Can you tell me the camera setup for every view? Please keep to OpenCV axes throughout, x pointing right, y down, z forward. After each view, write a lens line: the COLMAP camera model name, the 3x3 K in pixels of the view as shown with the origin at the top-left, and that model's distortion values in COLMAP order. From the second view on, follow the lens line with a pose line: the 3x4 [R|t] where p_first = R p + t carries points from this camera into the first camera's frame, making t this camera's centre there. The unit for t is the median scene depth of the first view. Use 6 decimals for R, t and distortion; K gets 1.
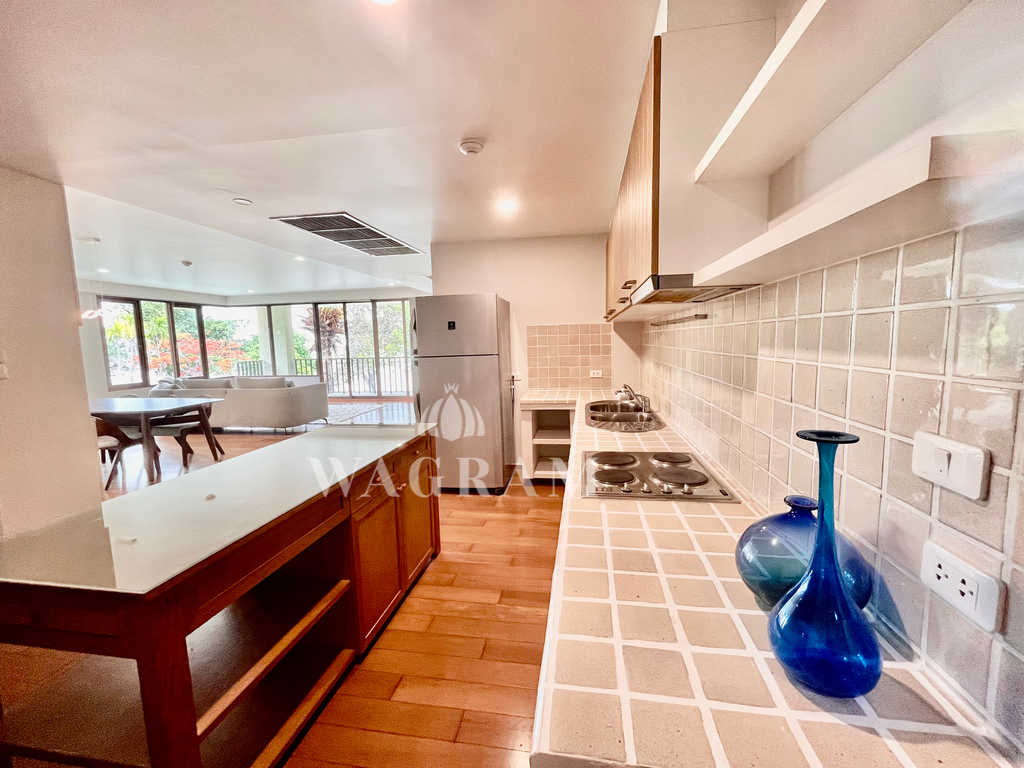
lens RADIAL K [[412.2, 0, 513.9], [0, 412.2, 381.9], [0, 0, 1]] dist [-0.002222, -0.000337]
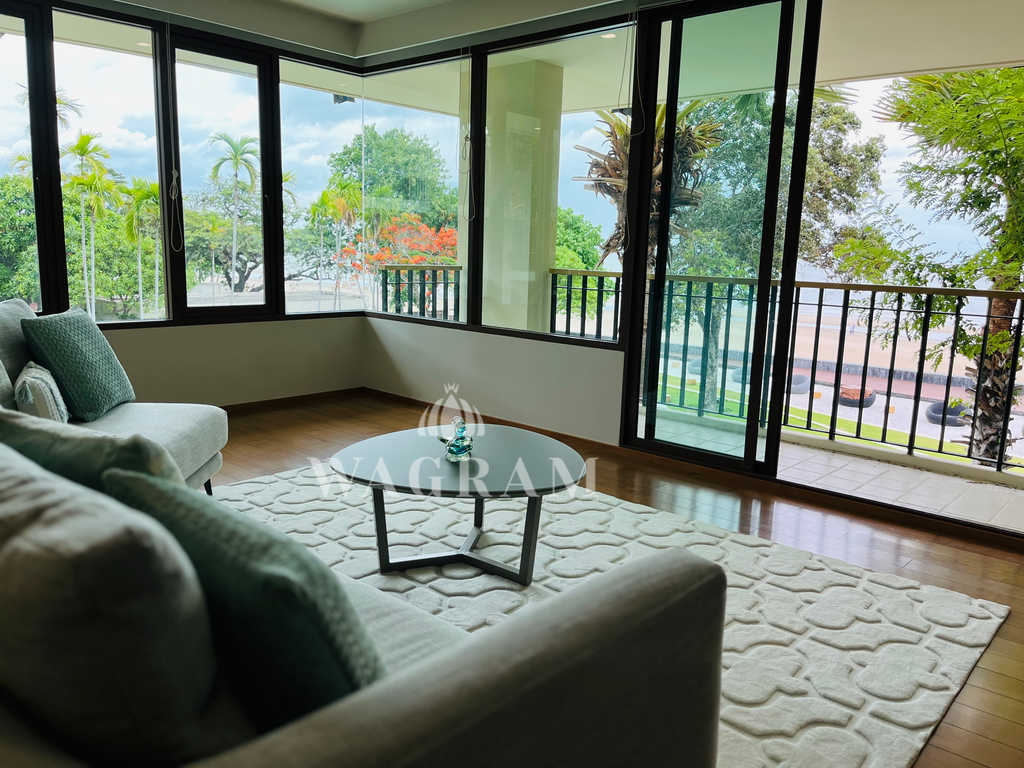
lens RADIAL K [[778.1, 0, 512.5], [0, 778.1, 387.3], [0, 0, 1]] dist [0.003503, -0.004512]
pose [[0.837645, 0.153064, -0.524331, -0.804606], [-0.109975, 0.987536, 0.112595, -0.100480], [0.535030, -0.036651, 0.844038, 1.615636]]
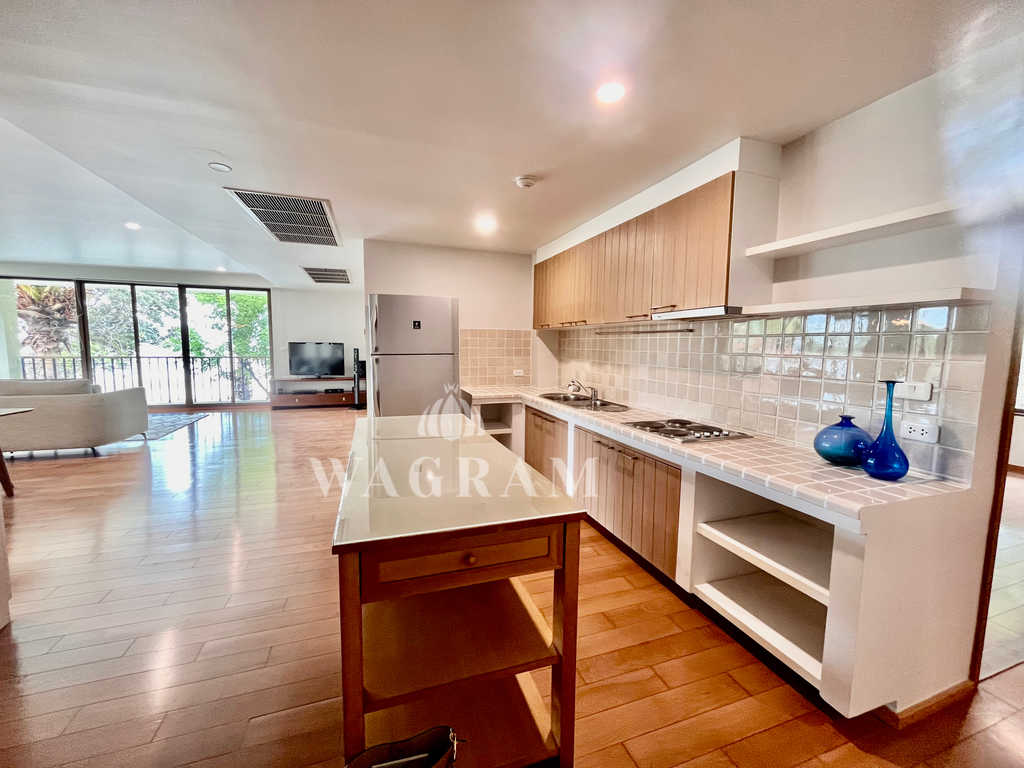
lens RADIAL K [[412.2, 0, 513.9], [0, 412.2, 381.9], [0, 0, 1]] dist [-0.002222, -0.000337]
pose [[0.880355, -0.007701, 0.474253, -0.409812], [0.014392, 0.999842, -0.010480, 0.020197], [-0.474097, 0.016052, 0.880326, -0.027543]]
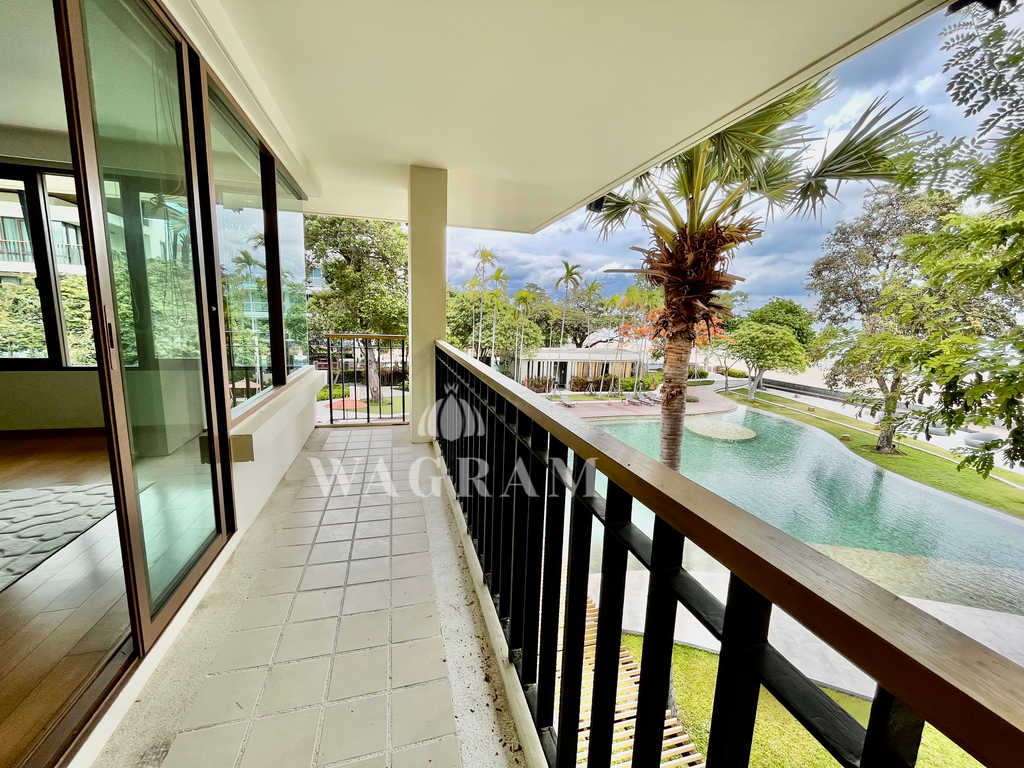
lens RADIAL K [[414.4, 0, 513.3], [0, 414.4, 382.2], [0, 0, 1]] dist [0.003251, 0.000636]
pose [[0.429512, 0.185748, -0.883752, -0.574003], [-0.135210, 0.980814, 0.140435, -0.255770], [0.892881, 0.059174, 0.446387, 2.928072]]
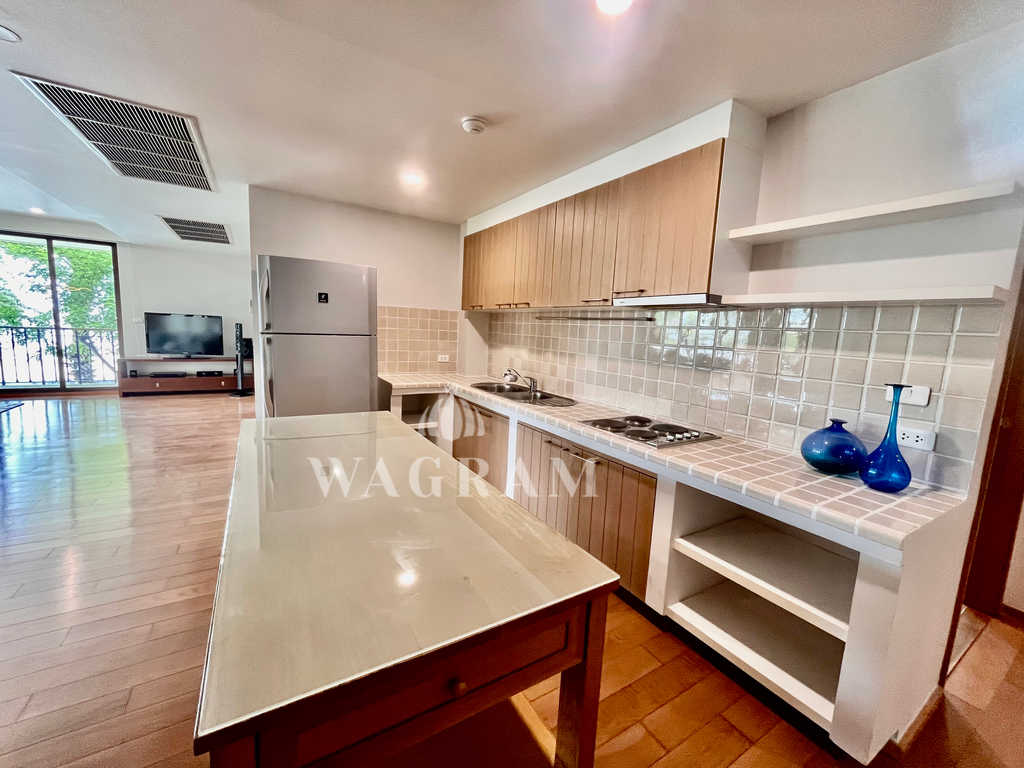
lens RADIAL K [[412.2, 0, 513.9], [0, 412.2, 381.9], [0, 0, 1]] dist [-0.002222, -0.000337]
pose [[0.753916, -0.021658, 0.656614, -0.394000], [-0.000441, 0.999440, 0.033473, 0.005202], [-0.656971, -0.025525, 0.753484, 0.104249]]
